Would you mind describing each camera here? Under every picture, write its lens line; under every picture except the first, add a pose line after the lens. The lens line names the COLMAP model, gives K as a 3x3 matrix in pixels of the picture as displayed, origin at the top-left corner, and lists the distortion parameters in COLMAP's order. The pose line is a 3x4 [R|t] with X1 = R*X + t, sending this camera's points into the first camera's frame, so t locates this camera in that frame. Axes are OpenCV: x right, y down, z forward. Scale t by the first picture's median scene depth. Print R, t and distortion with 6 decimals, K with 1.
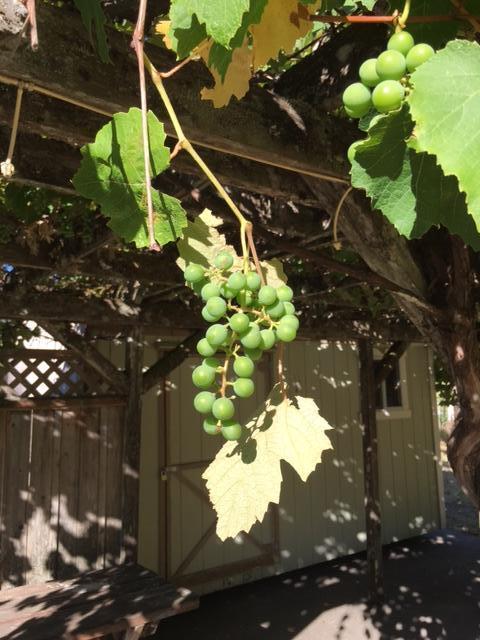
lens RADIAL K [[530.4, 0, 240.0], [0, 530.4, 320.0], [0, 0, 1]] dist [0.116655, -0.200258]
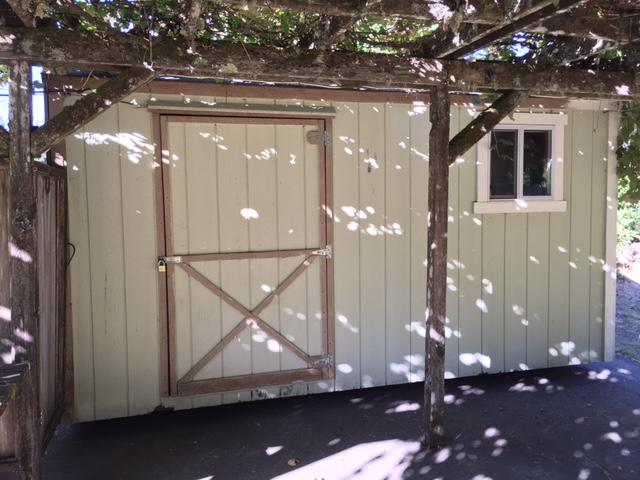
lens RADIAL K [[530.4, 0, 340.9], [0, 530.4, 229.9], [0, 0, 1]] dist [0.116655, -0.200258]
pose [[0.947231, 0.029914, -0.319152, 0.343945], [0.030851, 0.982506, 0.183656, 0.085731], [0.319063, -0.183811, 0.929738, 0.304194]]
